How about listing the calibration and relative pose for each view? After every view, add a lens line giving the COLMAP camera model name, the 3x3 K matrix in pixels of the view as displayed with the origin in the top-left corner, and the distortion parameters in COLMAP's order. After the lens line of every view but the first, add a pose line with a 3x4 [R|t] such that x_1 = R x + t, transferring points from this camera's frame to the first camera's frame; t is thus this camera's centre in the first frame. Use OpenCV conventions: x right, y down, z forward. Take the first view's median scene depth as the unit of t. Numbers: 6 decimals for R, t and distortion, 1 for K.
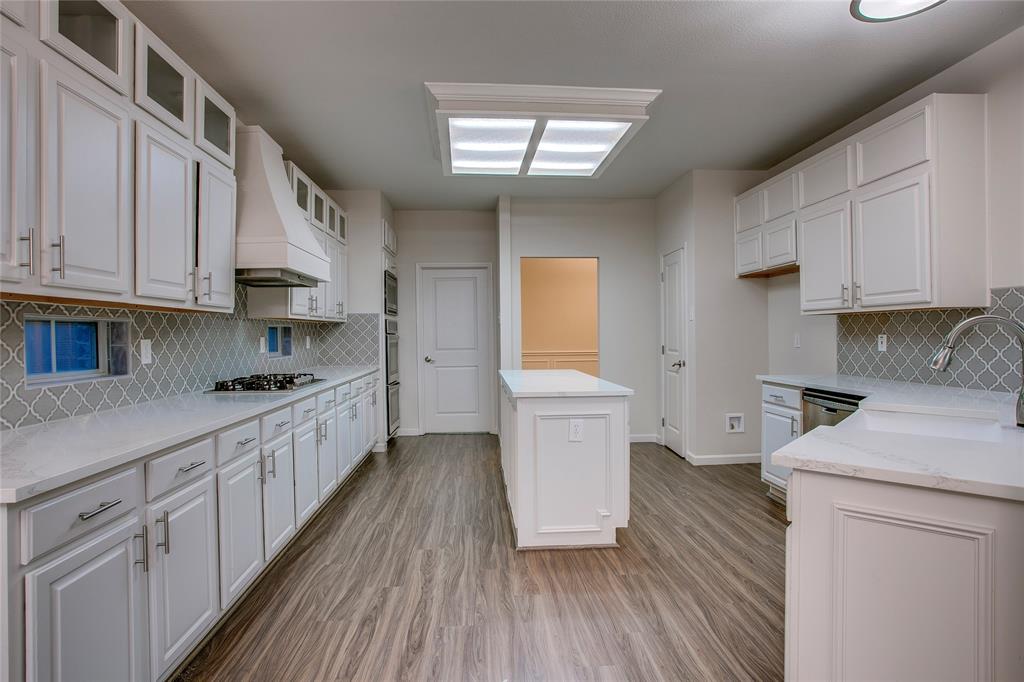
lens RADIAL K [[534.6, 0, 510.3], [0, 534.6, 336.7], [0, 0, 1]] dist [-0.041356, 0.000417]
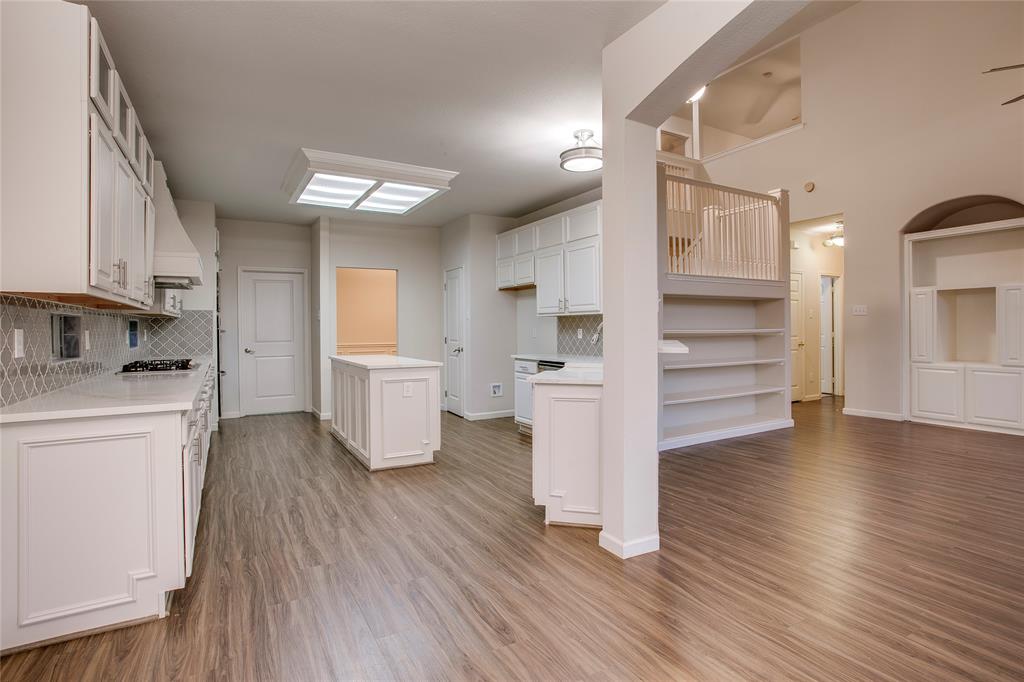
lens RADIAL K [[523.1, 0, 511.5], [0, 523.1, 331.8], [0, 0, 1]] dist [-0.023089, 0.000059]
pose [[0.897743, -0.000060, 0.440520, -0.225402], [0.001266, 0.999996, -0.002444, 0.009378], [-0.440519, 0.002751, 0.897739, -0.404066]]
